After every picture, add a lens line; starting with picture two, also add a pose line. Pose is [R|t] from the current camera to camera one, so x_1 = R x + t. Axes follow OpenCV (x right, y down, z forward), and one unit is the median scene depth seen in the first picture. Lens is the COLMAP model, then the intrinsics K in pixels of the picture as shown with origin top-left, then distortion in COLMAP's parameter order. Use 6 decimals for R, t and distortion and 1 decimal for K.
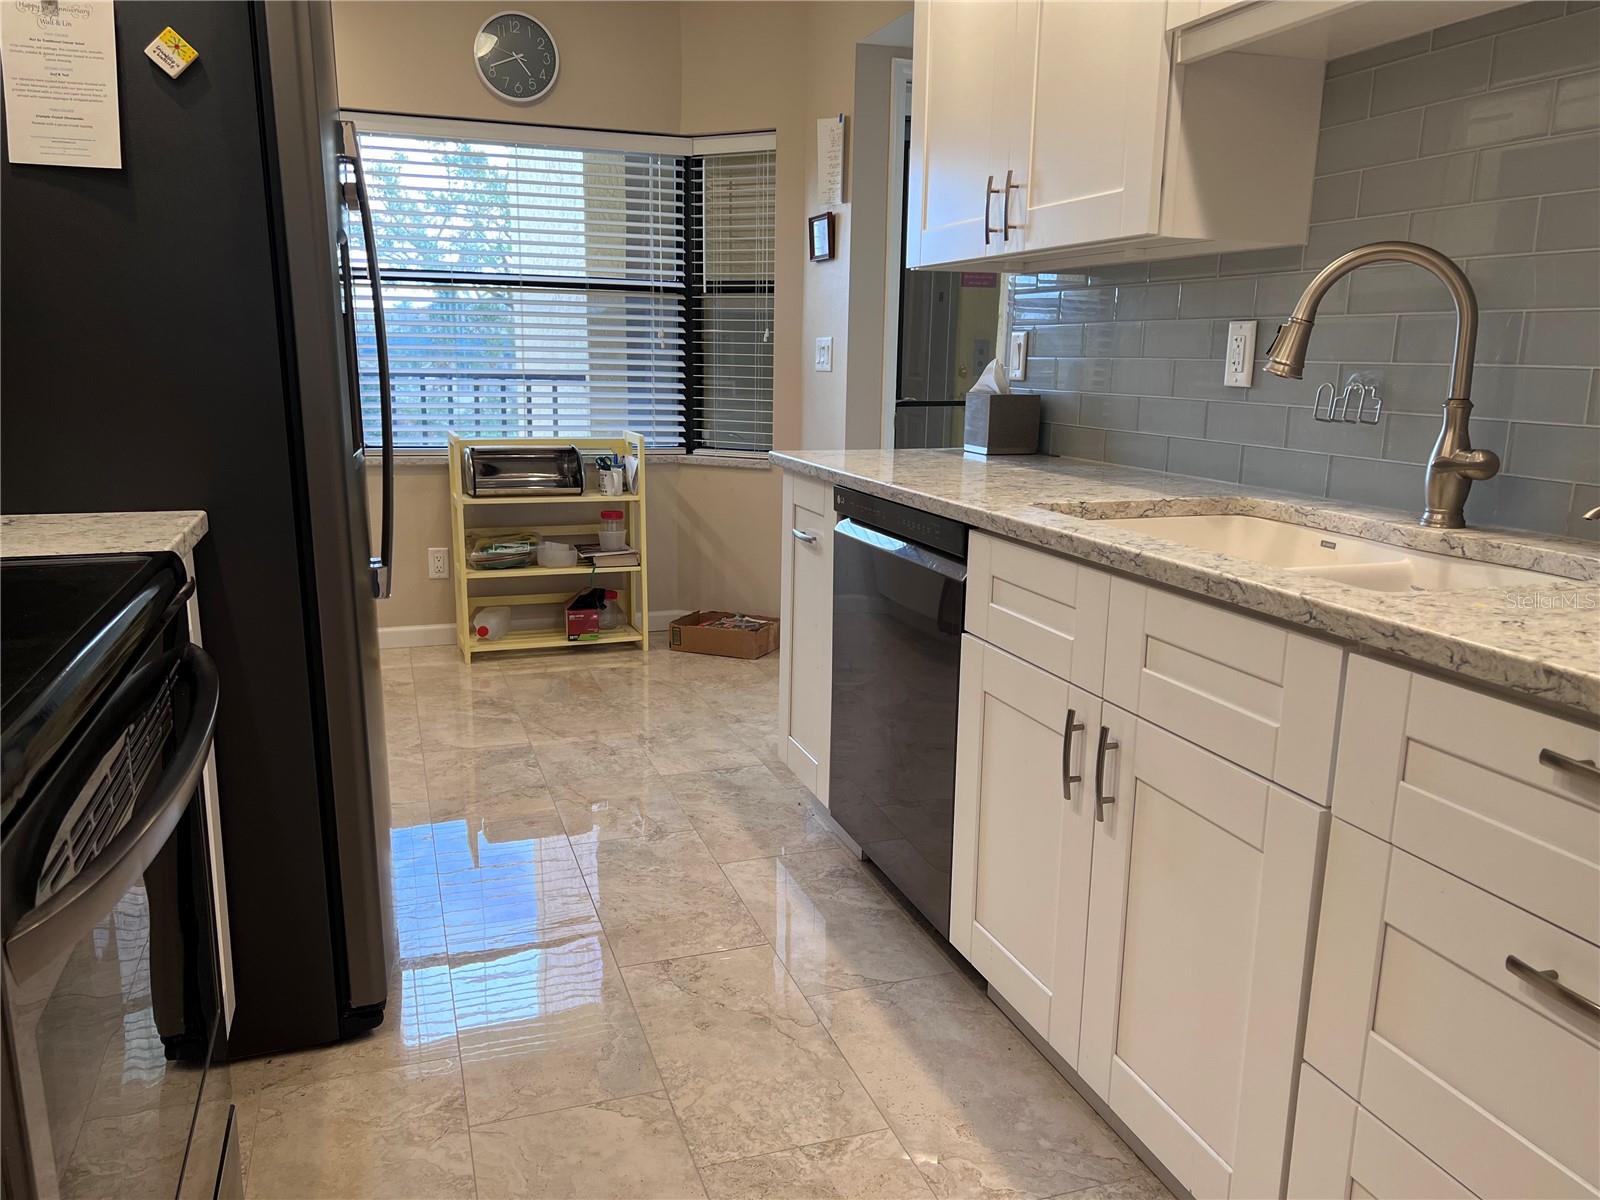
lens RADIAL K [[1202.5, 0, 798.0], [0, 1202.5, 609.2], [0, 0, 1]] dist [0.081407, -0.100351]
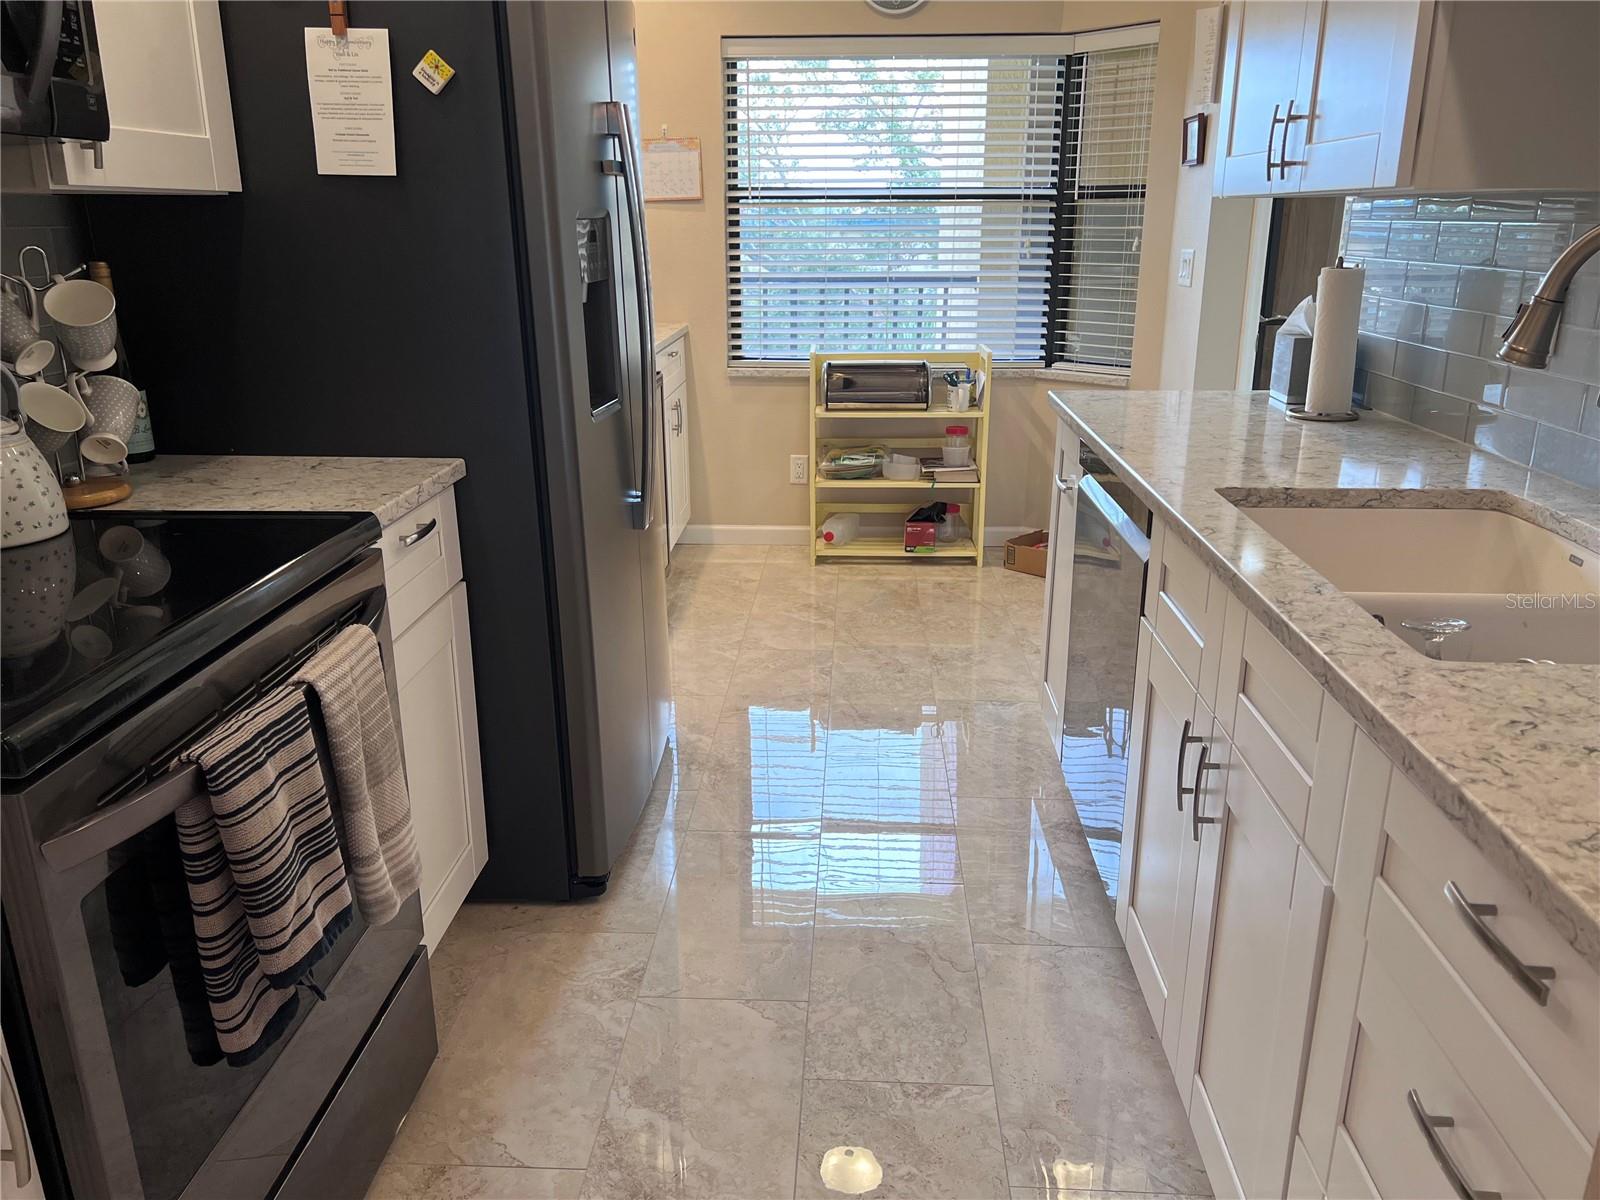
lens RADIAL K [[1201.9, 0, 798.5], [0, 1201.9, 604.0], [0, 0, 1]] dist [0.061713, -0.072105]
pose [[0.926410, 0.096822, -0.363854, 0.106923], [-0.061305, 0.992264, 0.107955, -0.035483], [0.371492, -0.077705, 0.925179, 0.002962]]
